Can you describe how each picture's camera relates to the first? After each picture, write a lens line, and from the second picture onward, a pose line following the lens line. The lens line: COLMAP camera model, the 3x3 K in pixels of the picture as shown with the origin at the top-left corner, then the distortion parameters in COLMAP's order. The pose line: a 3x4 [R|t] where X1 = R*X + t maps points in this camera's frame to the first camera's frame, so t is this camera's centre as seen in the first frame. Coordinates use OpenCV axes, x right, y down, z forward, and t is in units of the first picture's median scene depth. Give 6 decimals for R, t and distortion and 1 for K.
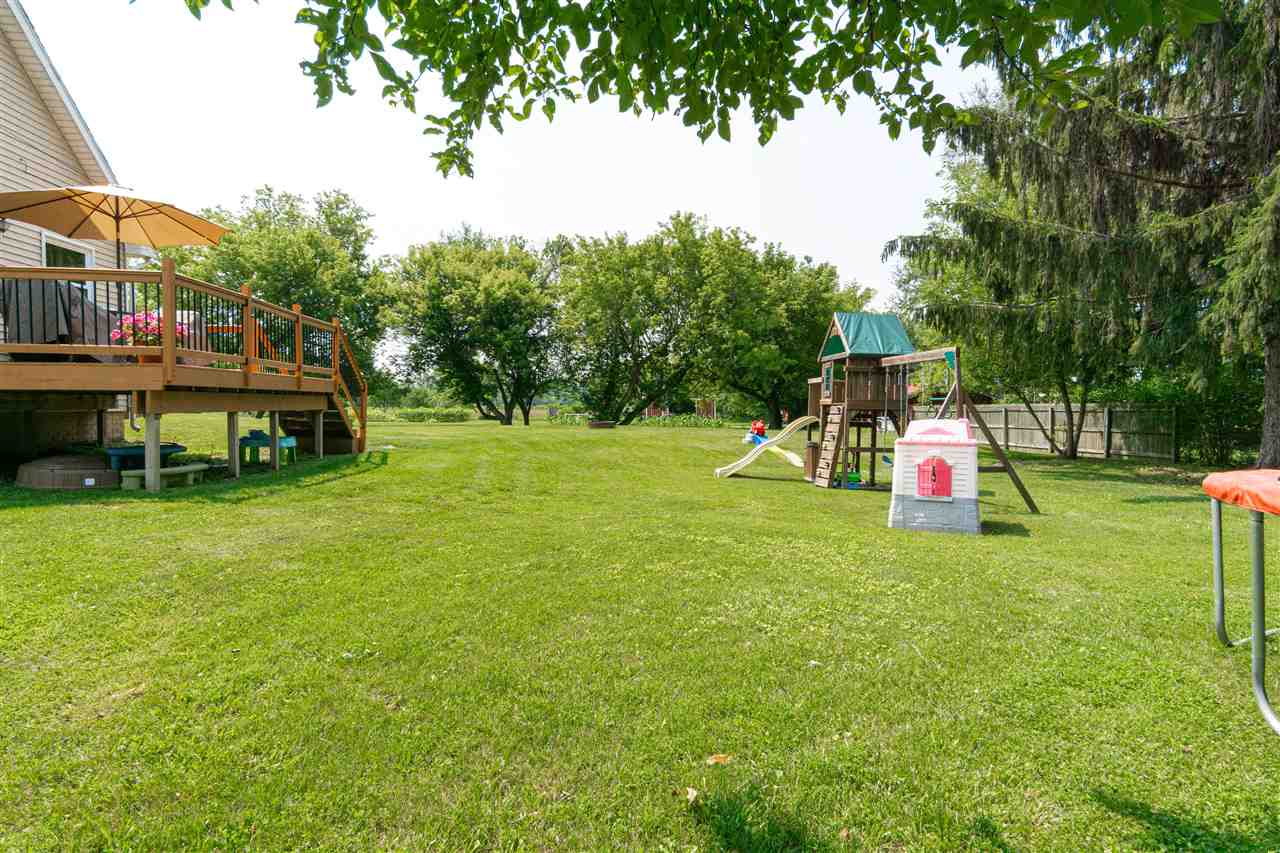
lens RADIAL K [[665.4, 0, 626.0], [0, 665.4, 417.2], [0, 0, 1]] dist [0.004957, 0.002204]
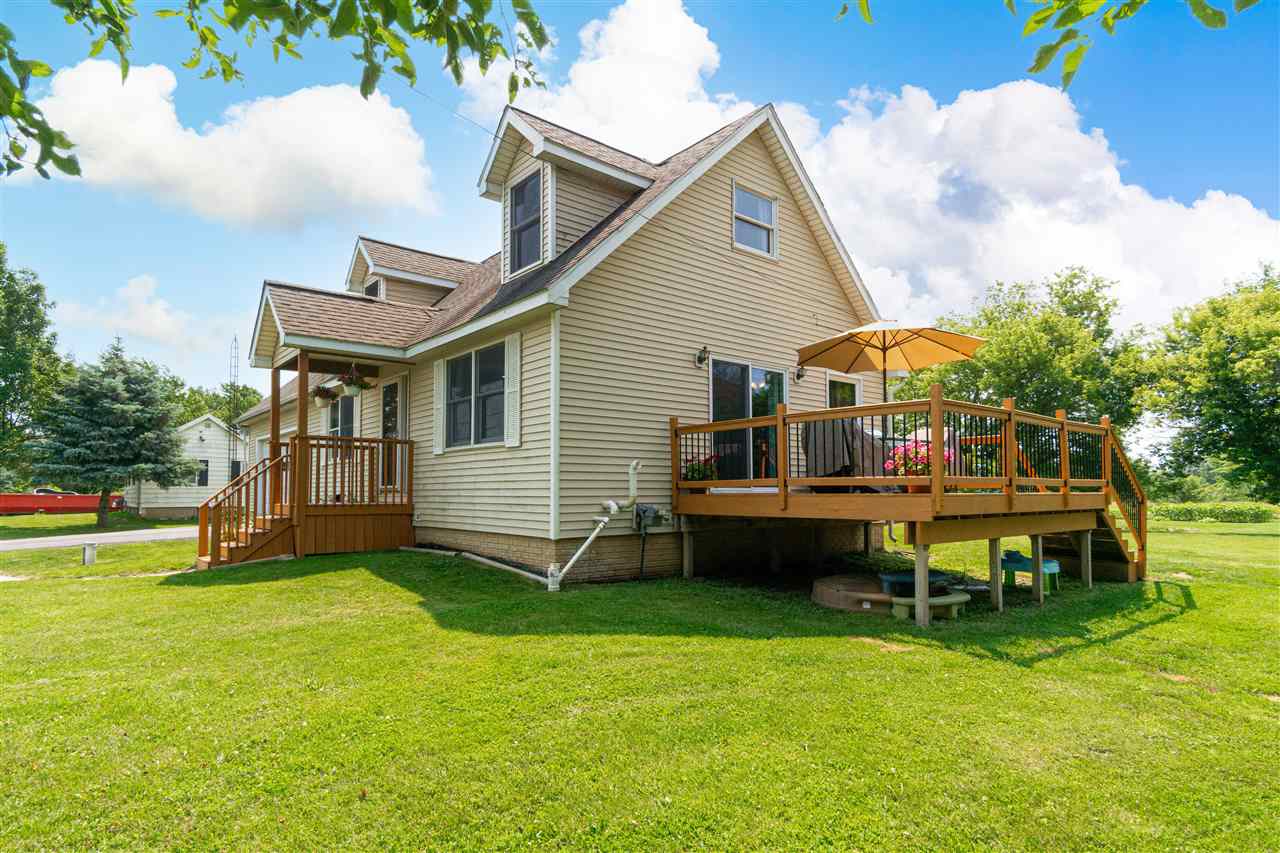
lens RADIAL K [[665.4, 0, 626.0], [0, 665.4, 417.2], [0, 0, 1]] dist [0.004957, 0.002204]
pose [[0.549822, -0.081875, -0.831259, -0.077630], [-0.028287, 0.992788, -0.116495, -0.037665], [0.834803, 0.087565, 0.543541, 0.062708]]
